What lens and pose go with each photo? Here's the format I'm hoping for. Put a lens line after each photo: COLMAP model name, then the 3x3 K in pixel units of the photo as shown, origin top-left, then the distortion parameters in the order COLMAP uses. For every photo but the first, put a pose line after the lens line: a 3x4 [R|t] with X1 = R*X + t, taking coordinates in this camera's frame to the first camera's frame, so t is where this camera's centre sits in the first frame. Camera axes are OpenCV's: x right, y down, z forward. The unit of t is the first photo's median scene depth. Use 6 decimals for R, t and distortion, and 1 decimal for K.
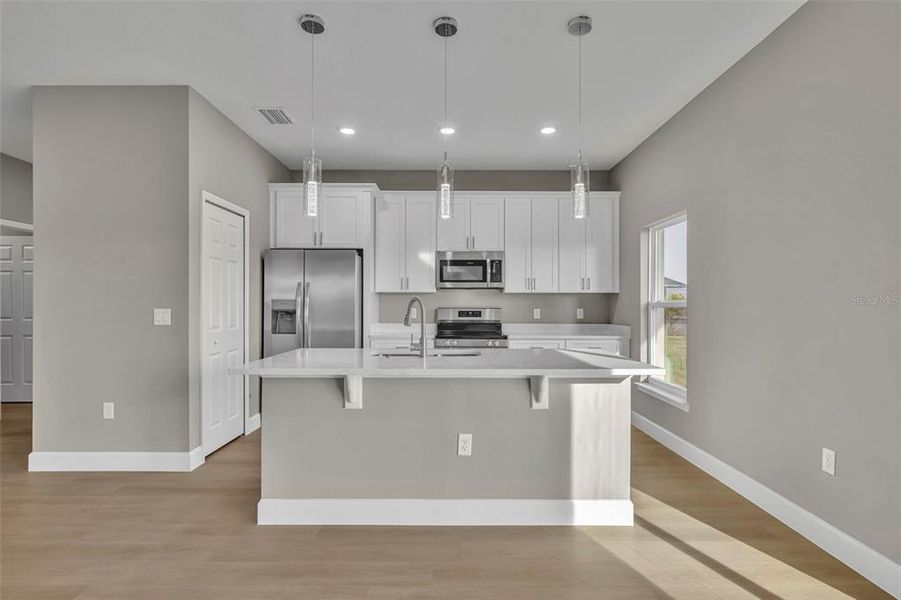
lens RADIAL K [[453.1, 0, 453.5], [0, 453.1, 308.3], [0, 0, 1]] dist [0.000121, 0.000258]
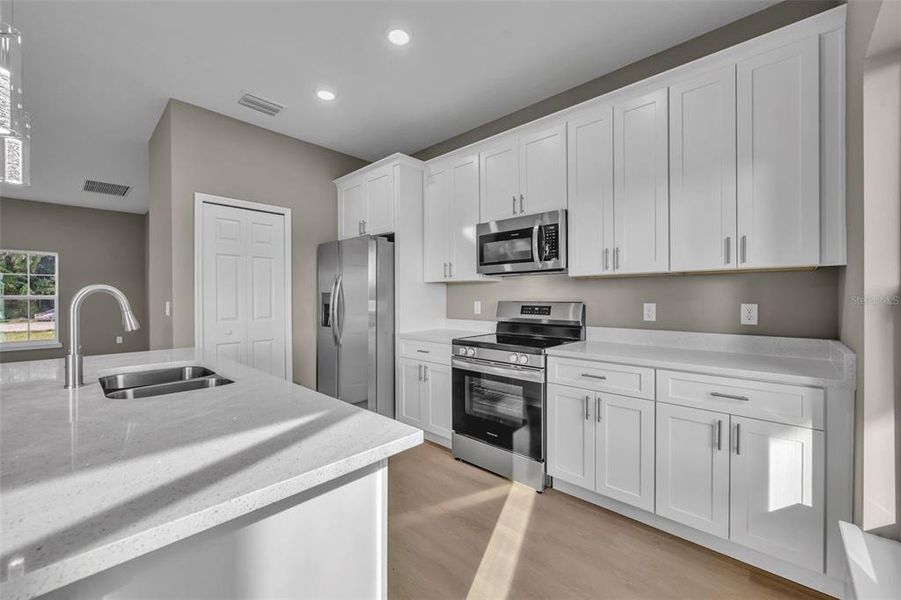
lens RADIAL K [[363.0, 0, 450.5], [0, 363.0, 300.0], [0, 0, 1]] dist [-0.000986, -0.000134]
pose [[0.727864, 0.001615, -0.685720, 0.371819], [-0.001772, 0.999998, 0.000475, -0.003371], [0.685719, 0.000869, 0.727866, 0.598917]]
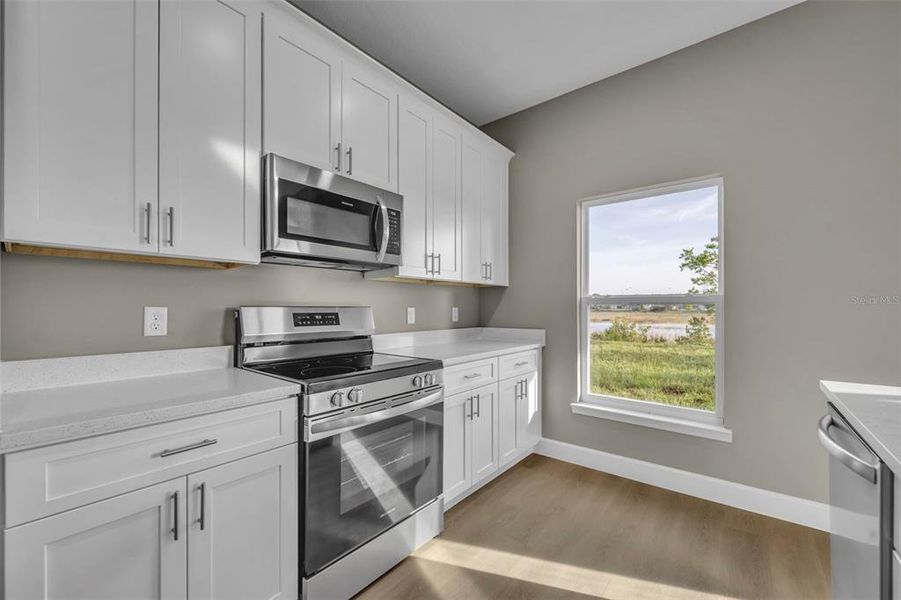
lens RADIAL K [[365.6, 0, 451.7], [0, 365.6, 308.4], [0, 0, 1]] dist [0.001623, -0.000059]
pose [[0.633212, -0.004565, 0.773965, -0.193358], [0.007415, 0.999972, -0.000168, 0.002985], [-0.773943, 0.005846, 0.633229, 0.767945]]
